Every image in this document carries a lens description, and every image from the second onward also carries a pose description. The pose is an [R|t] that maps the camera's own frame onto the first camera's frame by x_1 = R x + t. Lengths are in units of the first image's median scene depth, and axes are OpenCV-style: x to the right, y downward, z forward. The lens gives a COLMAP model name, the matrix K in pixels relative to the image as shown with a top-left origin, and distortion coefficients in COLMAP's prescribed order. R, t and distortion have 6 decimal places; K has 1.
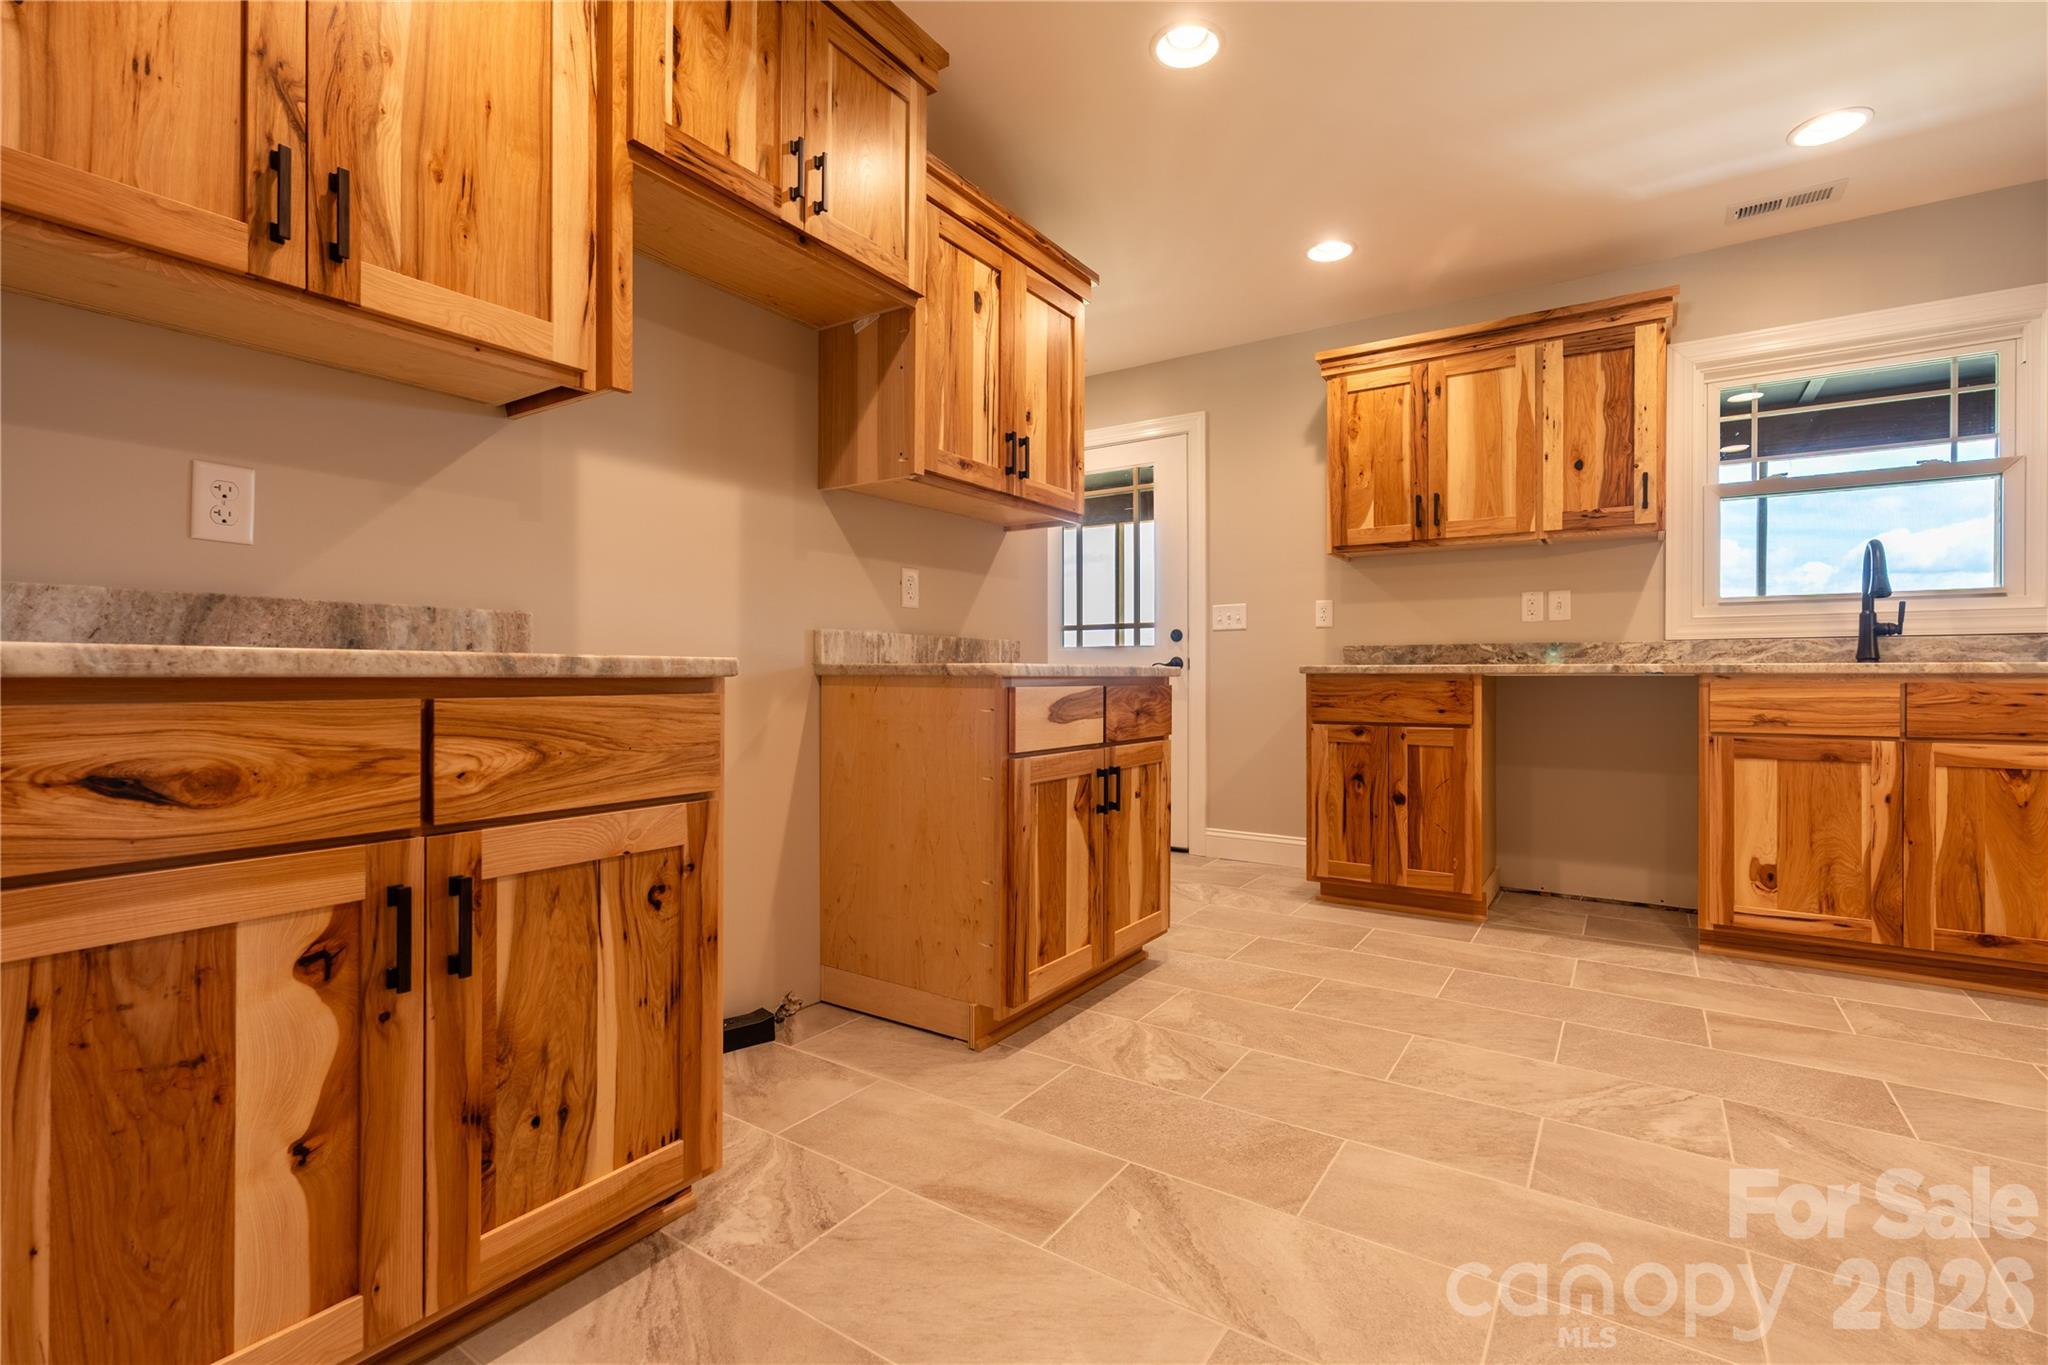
lens RADIAL K [[916.0, 0, 1032.1], [0, 916.0, 674.7], [0, 0, 1]] dist [-0.002142, 0.000522]
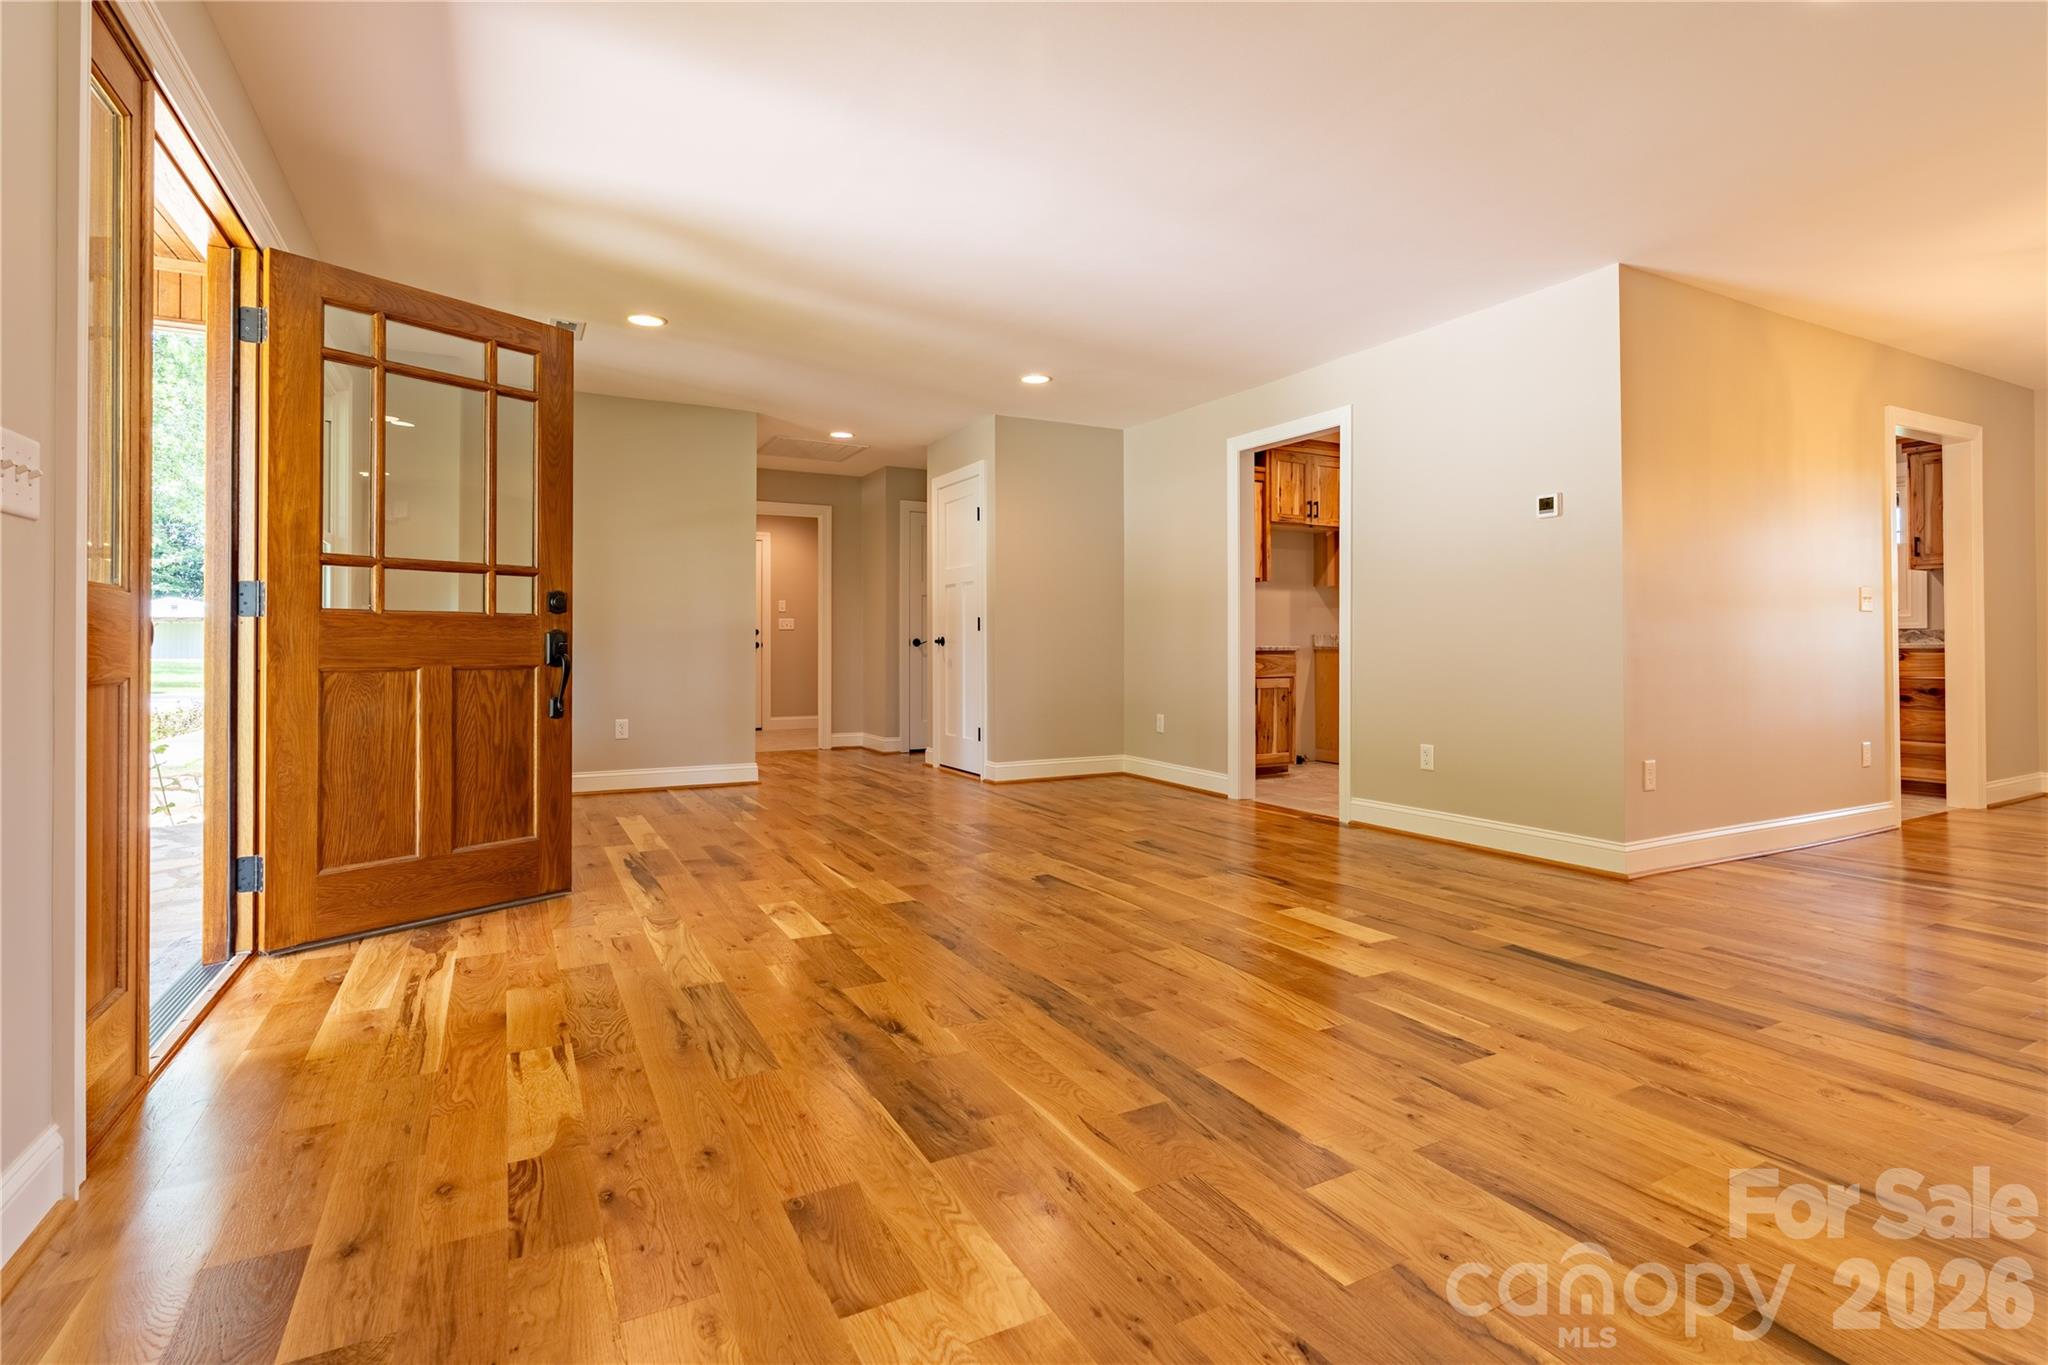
lens RADIAL K [[982.0, 0, 1023.8], [0, 982.0, 637.8], [0, 0, 1]] dist [0.000666, 0.000923]
pose [[0.881016, -0.008304, -0.473014, 0.745218], [0.004088, 0.999942, -0.009941, -0.018149], [0.473069, 0.006824, 0.880999, -3.797212]]
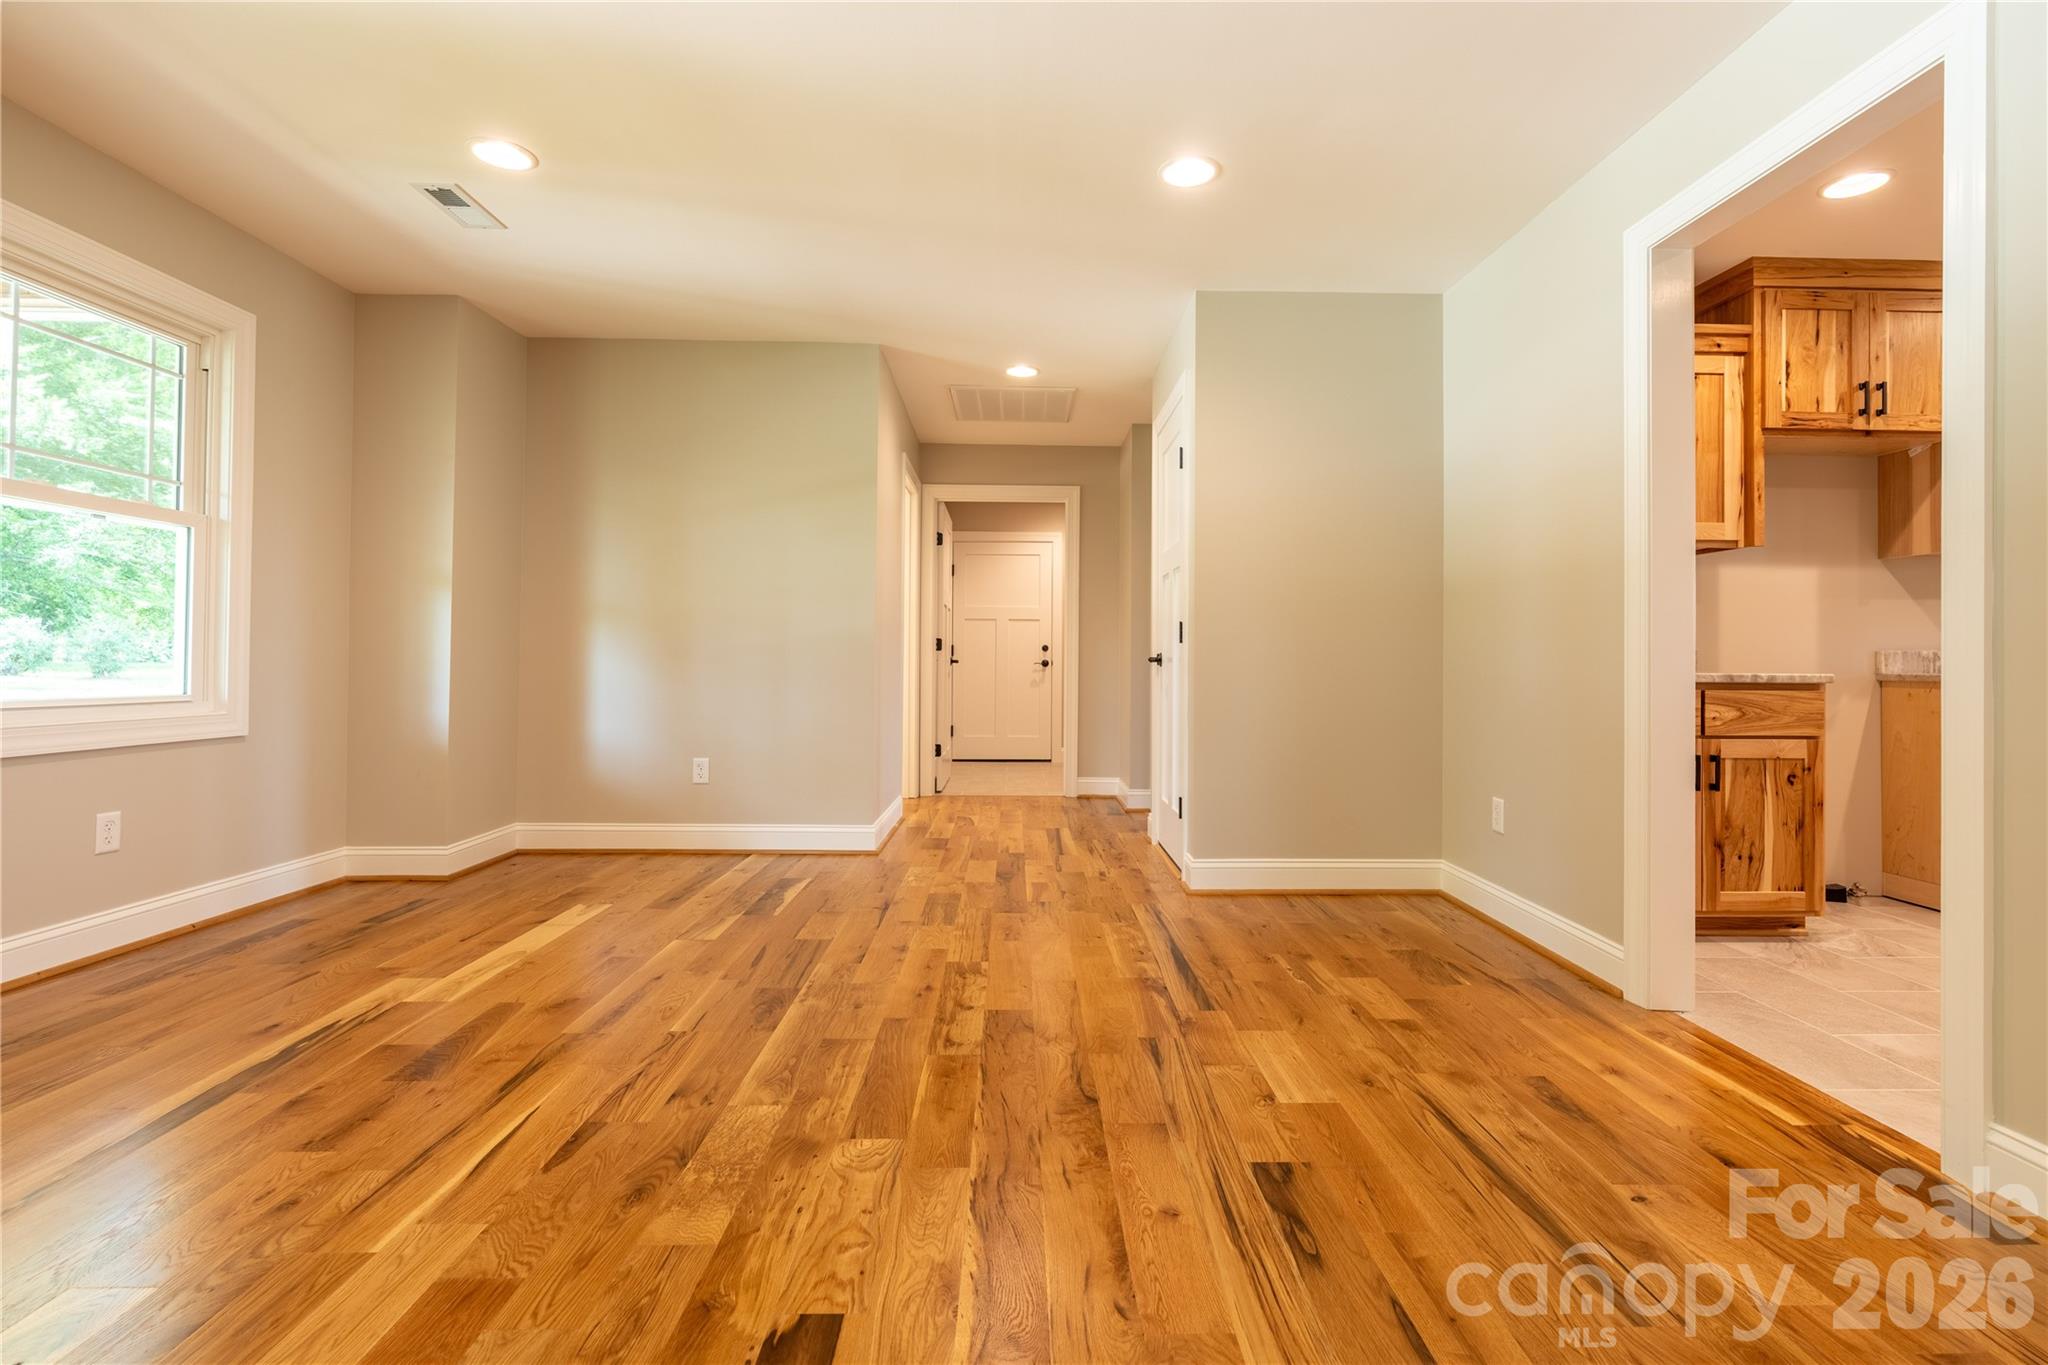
lens RADIAL K [[927.4, 0, 1036.4], [0, 927.4, 652.6], [0, 0, 1]] dist [0.000049, 0.000355]
pose [[0.577405, -0.008125, -0.816417, 0.370446], [-0.005616, 0.999887, -0.013923, -0.029167], [0.816438, 0.012624, 0.577294, -1.766585]]
